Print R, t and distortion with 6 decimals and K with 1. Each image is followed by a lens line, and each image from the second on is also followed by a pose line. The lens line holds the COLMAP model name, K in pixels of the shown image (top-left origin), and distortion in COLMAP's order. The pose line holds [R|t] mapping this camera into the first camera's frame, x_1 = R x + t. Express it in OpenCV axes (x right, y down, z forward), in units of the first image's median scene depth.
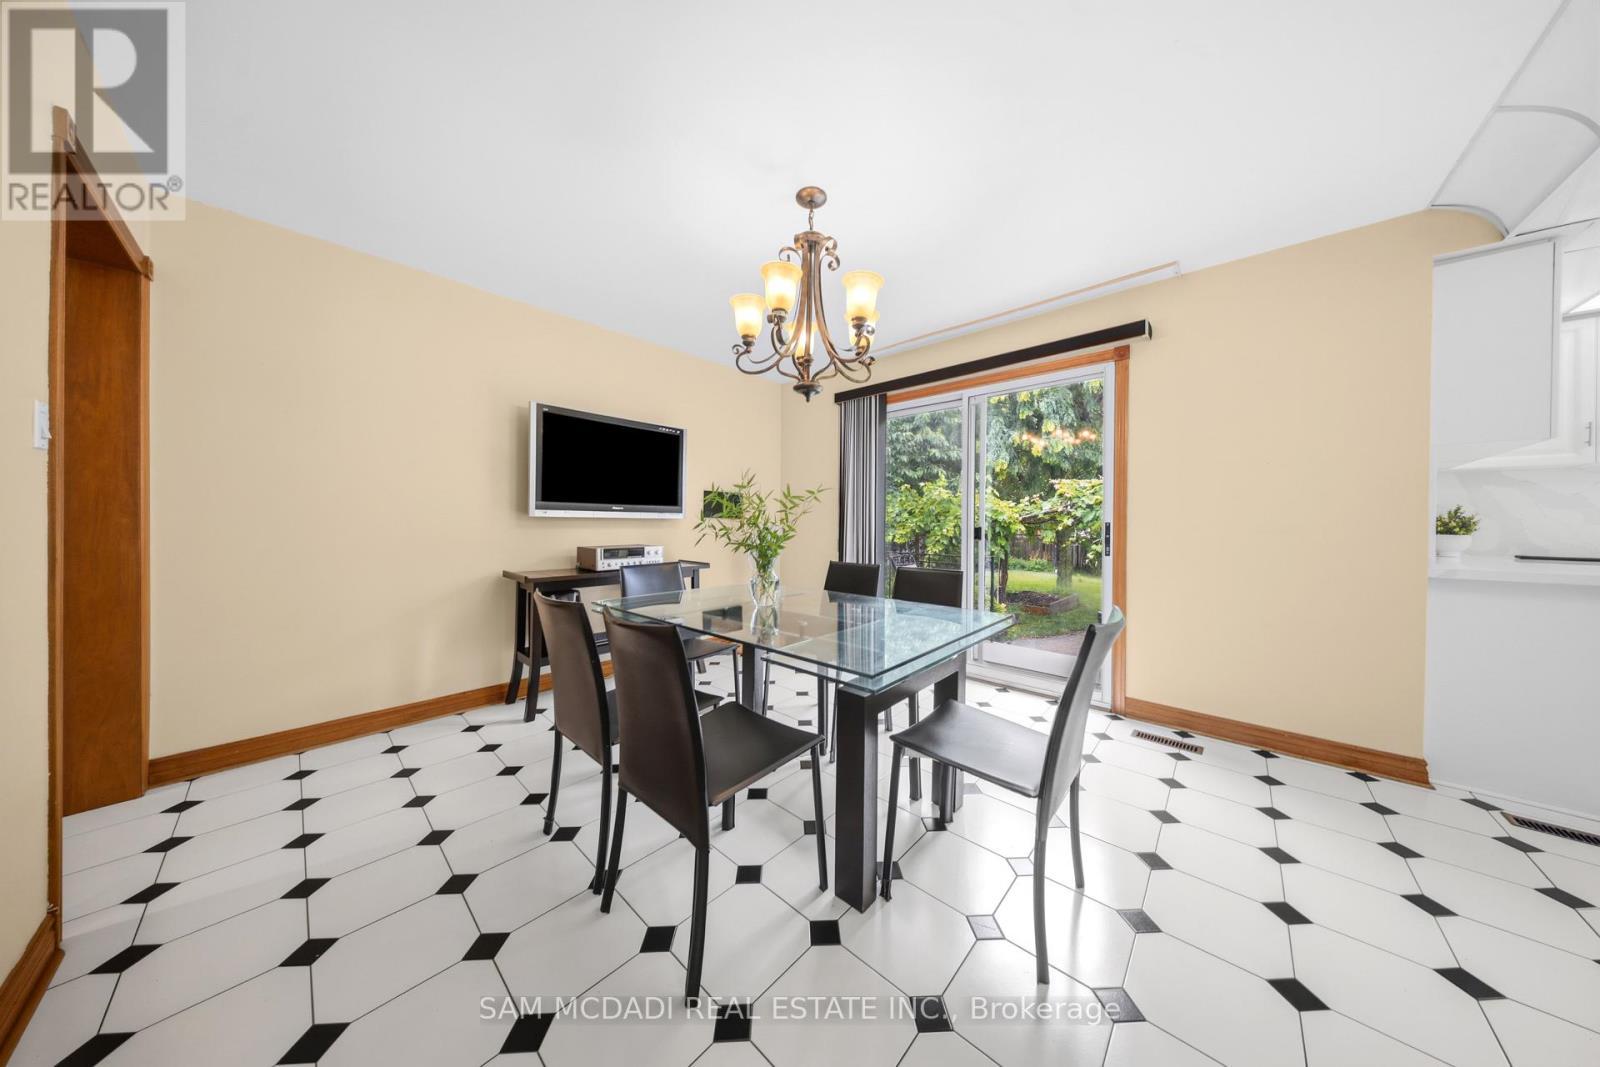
lens RADIAL K [[478.7, 0, 795.4], [0, 478.7, 522.0], [0, 0, 1]] dist [0.001774, 0.000049]
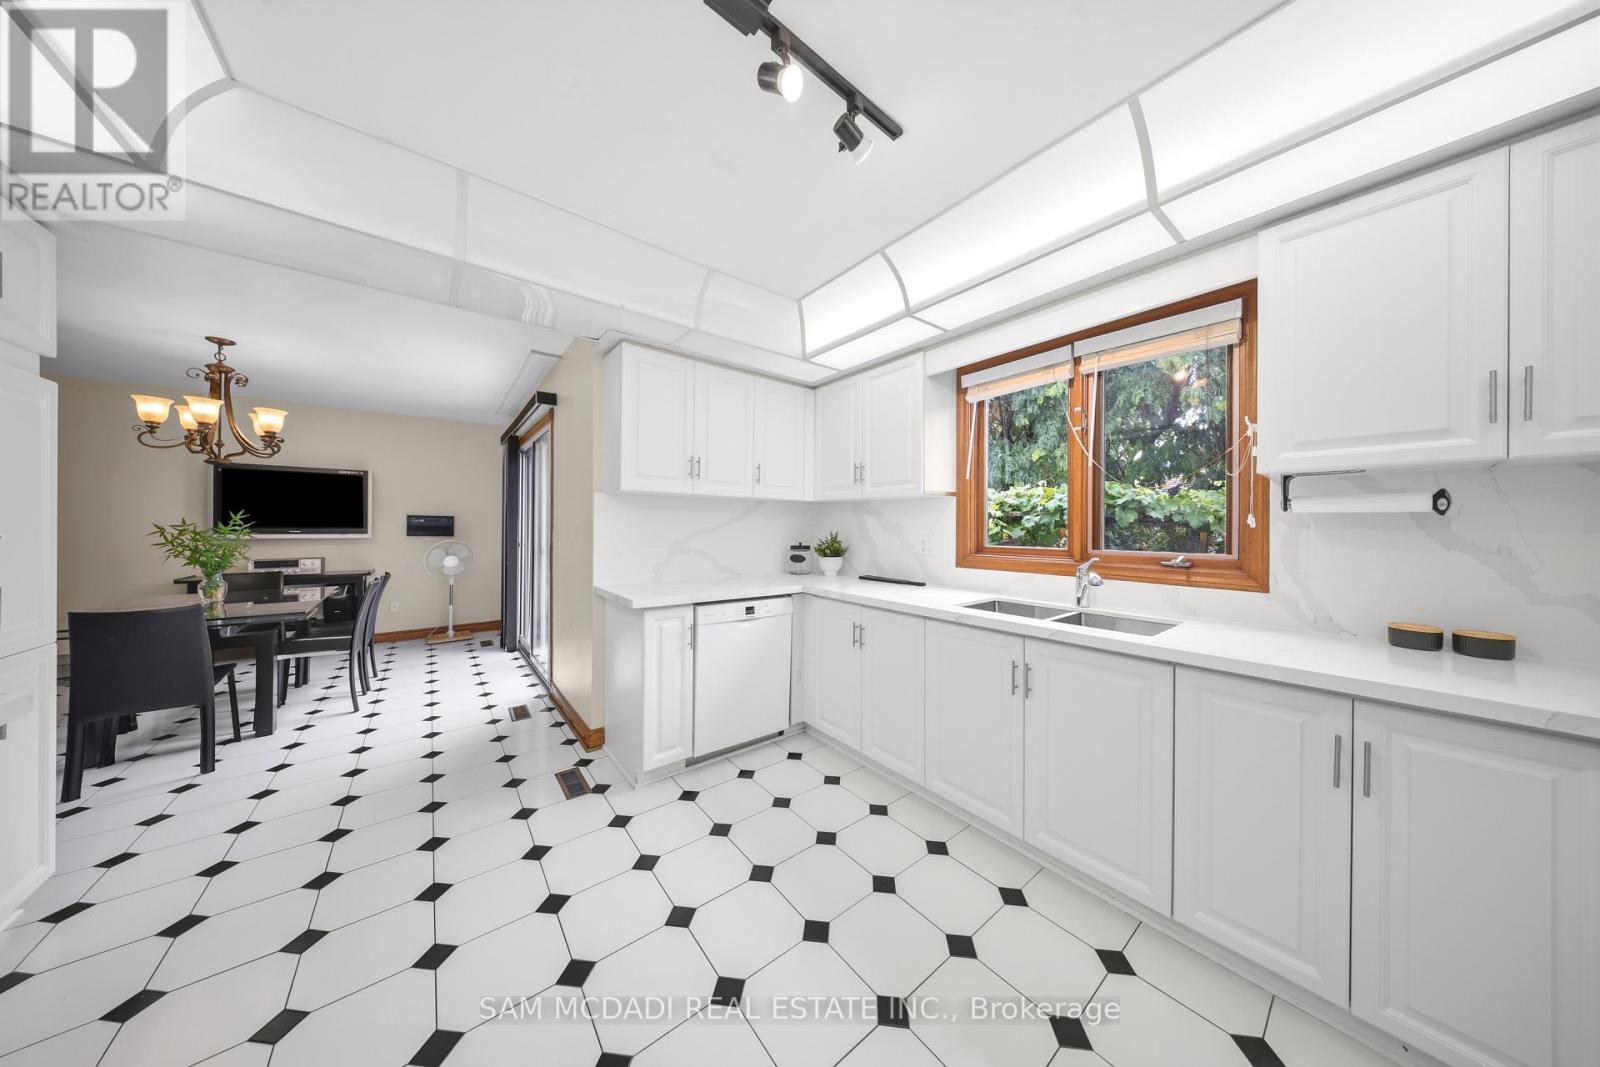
lens RADIAL K [[478.7, 0, 795.4], [0, 478.7, 522.0], [0, 0, 1]] dist [0.001774, 0.000049]
pose [[0.984986, -0.002828, -0.172614, 1.477887], [0.002265, 0.999991, -0.003457, -0.053162], [0.172622, 0.003014, 0.984984, -0.145859]]
